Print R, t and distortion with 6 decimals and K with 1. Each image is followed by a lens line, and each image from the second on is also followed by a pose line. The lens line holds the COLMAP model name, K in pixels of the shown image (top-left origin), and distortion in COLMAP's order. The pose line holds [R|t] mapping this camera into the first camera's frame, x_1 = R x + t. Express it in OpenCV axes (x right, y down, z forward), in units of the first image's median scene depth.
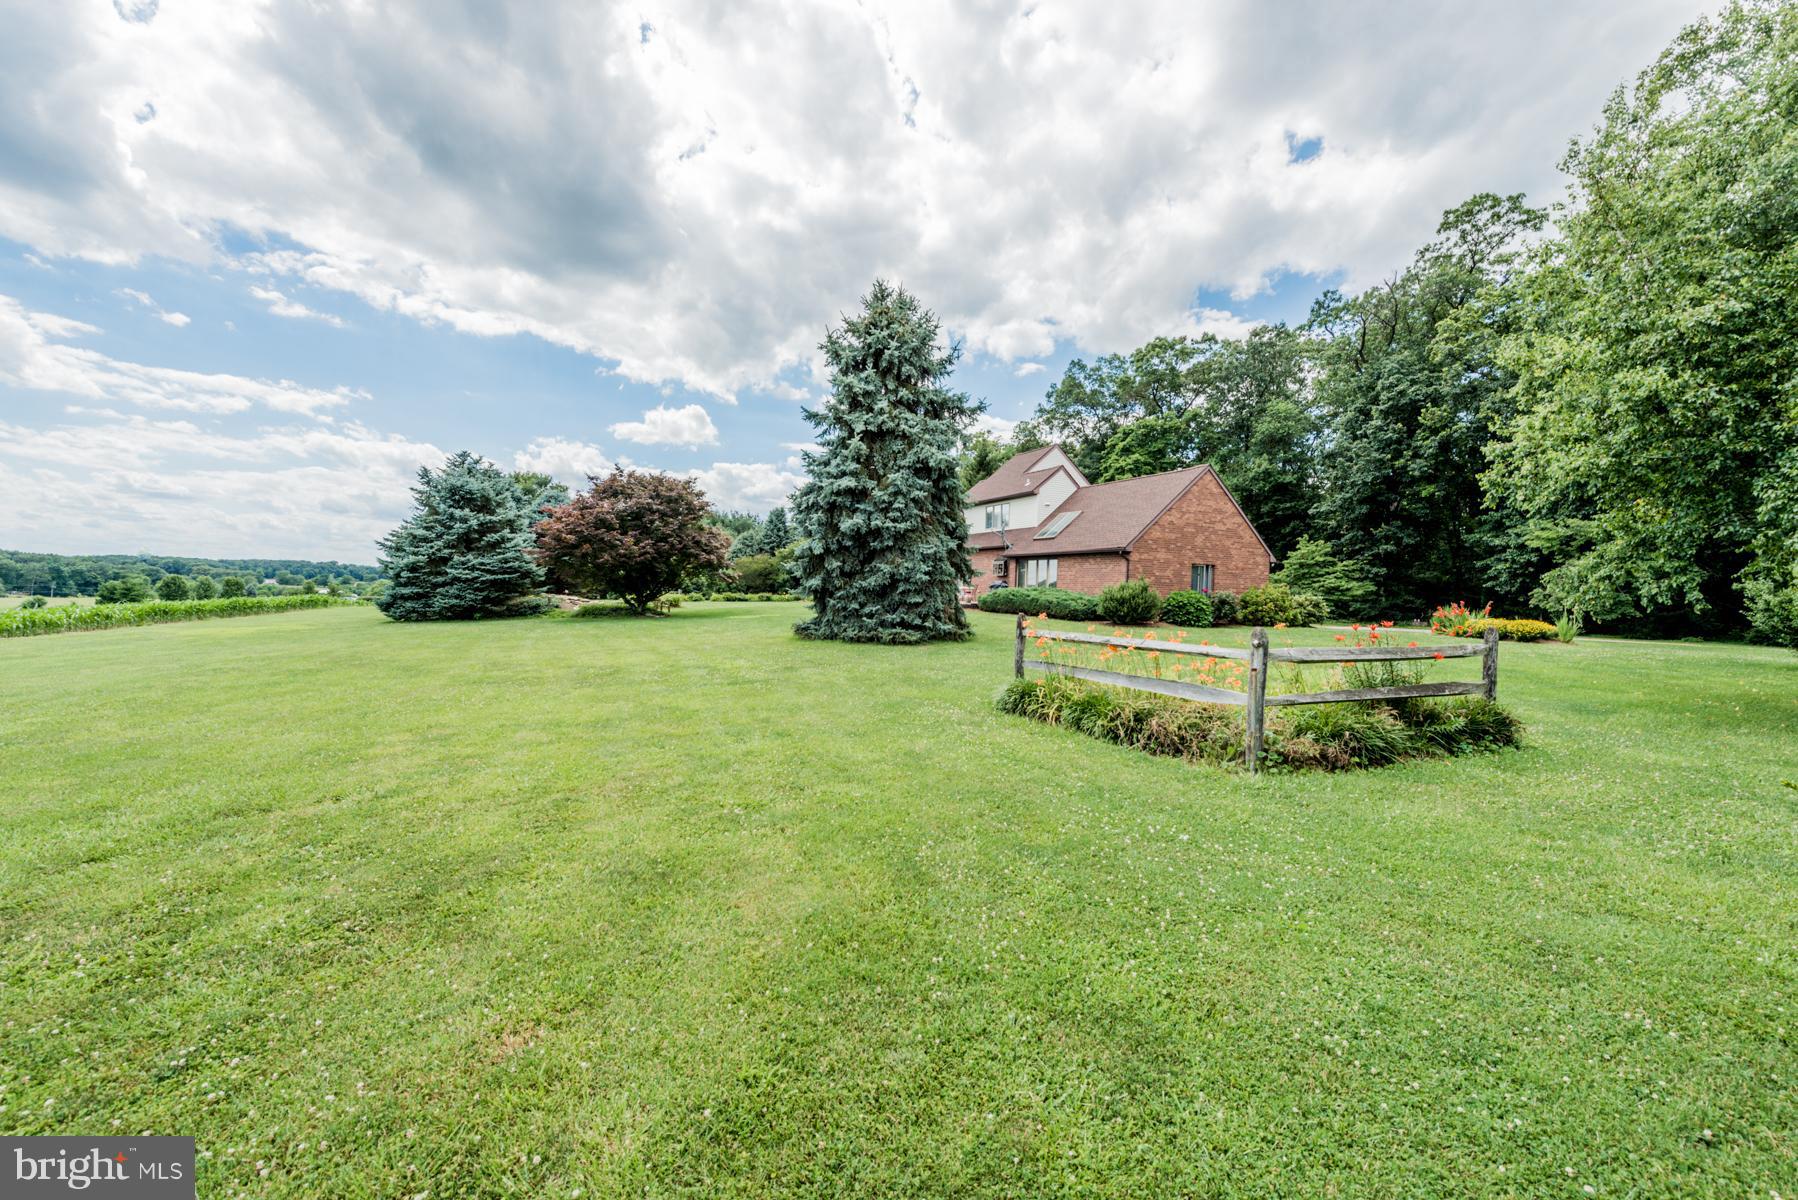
lens RADIAL K [[703.5, 0, 898.7], [0, 703.5, 598.4], [0, 0, 1]] dist [-0.001521, -0.000823]
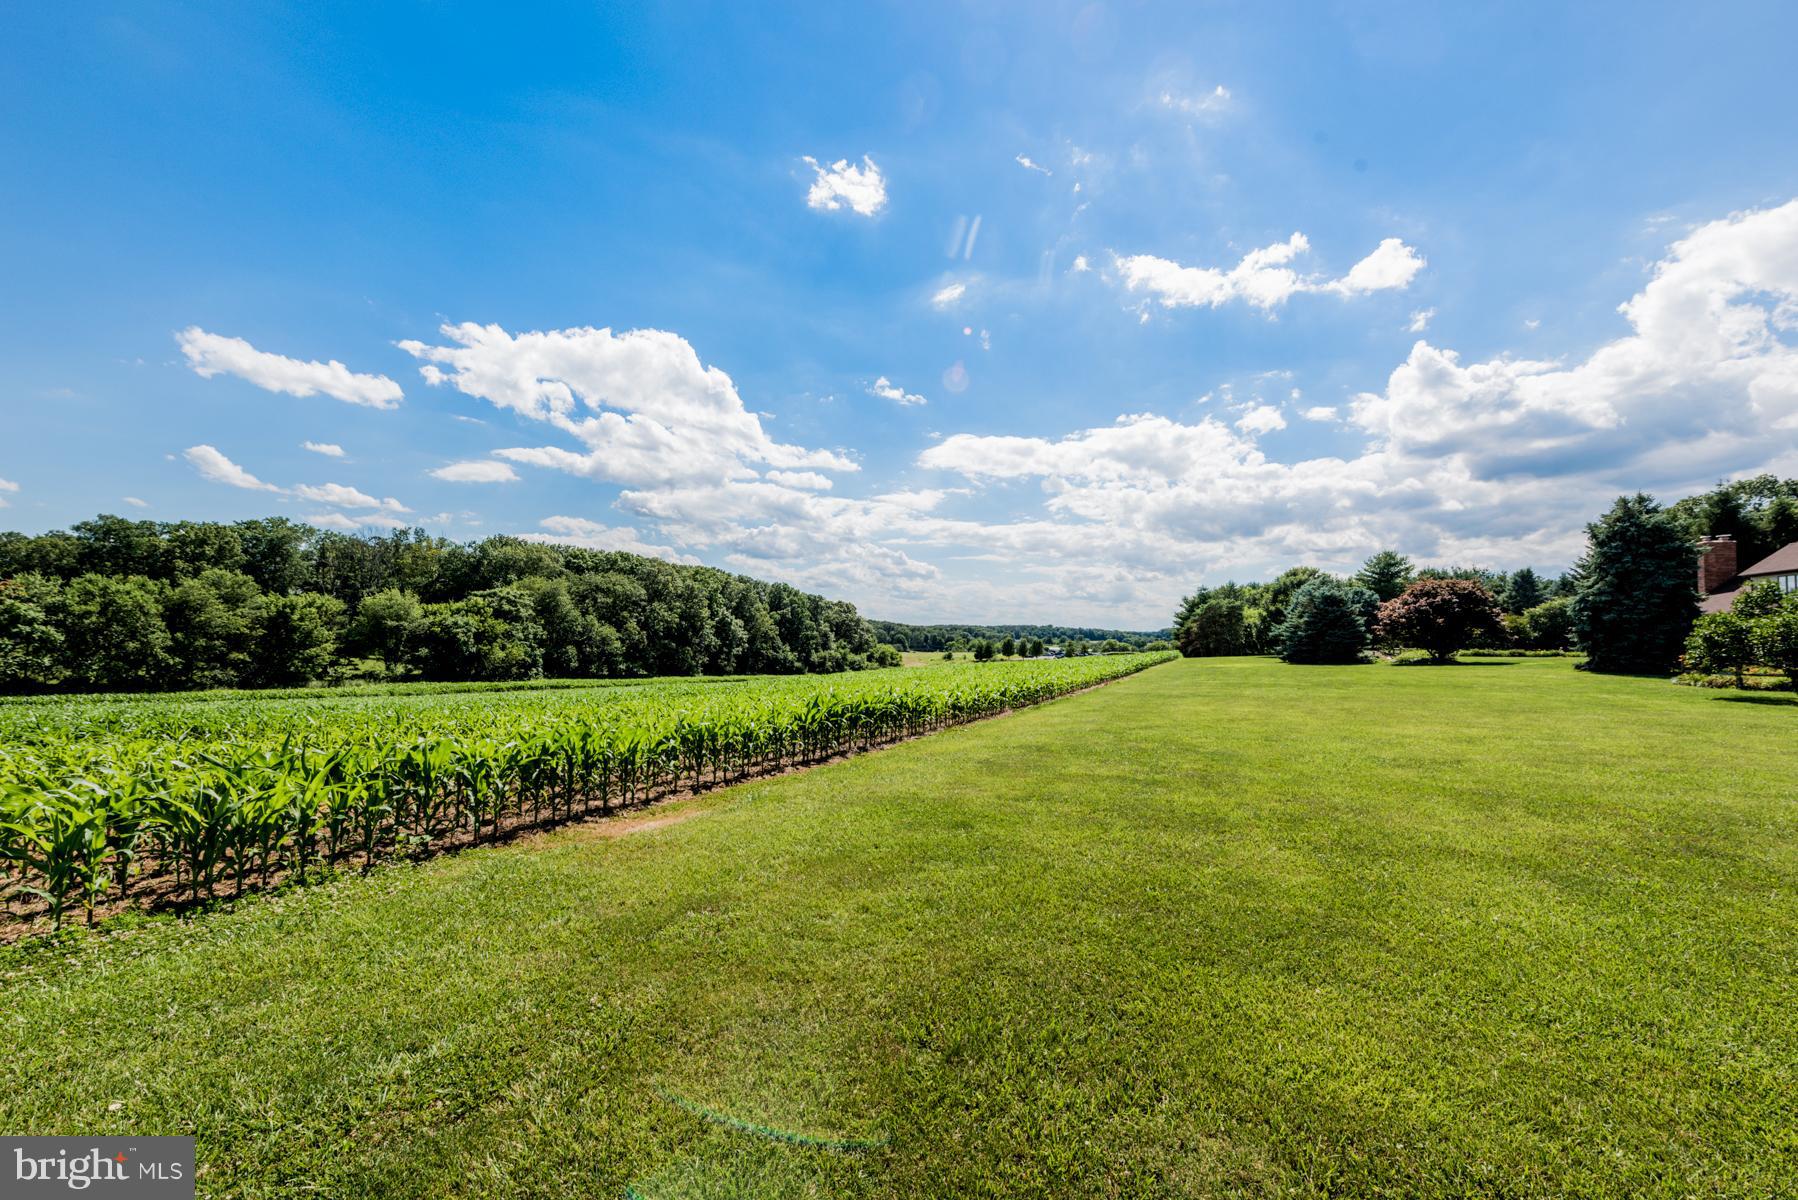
lens RADIAL K [[703.5, 0, 897.6], [0, 703.5, 607.0], [0, 0, 1]] dist [-0.001521, -0.000823]
pose [[0.643028, -0.046614, -0.764423, 0.128407], [-0.005211, 0.997857, -0.065232, 0.009210], [0.765825, 0.045929, 0.641407, -1.498783]]
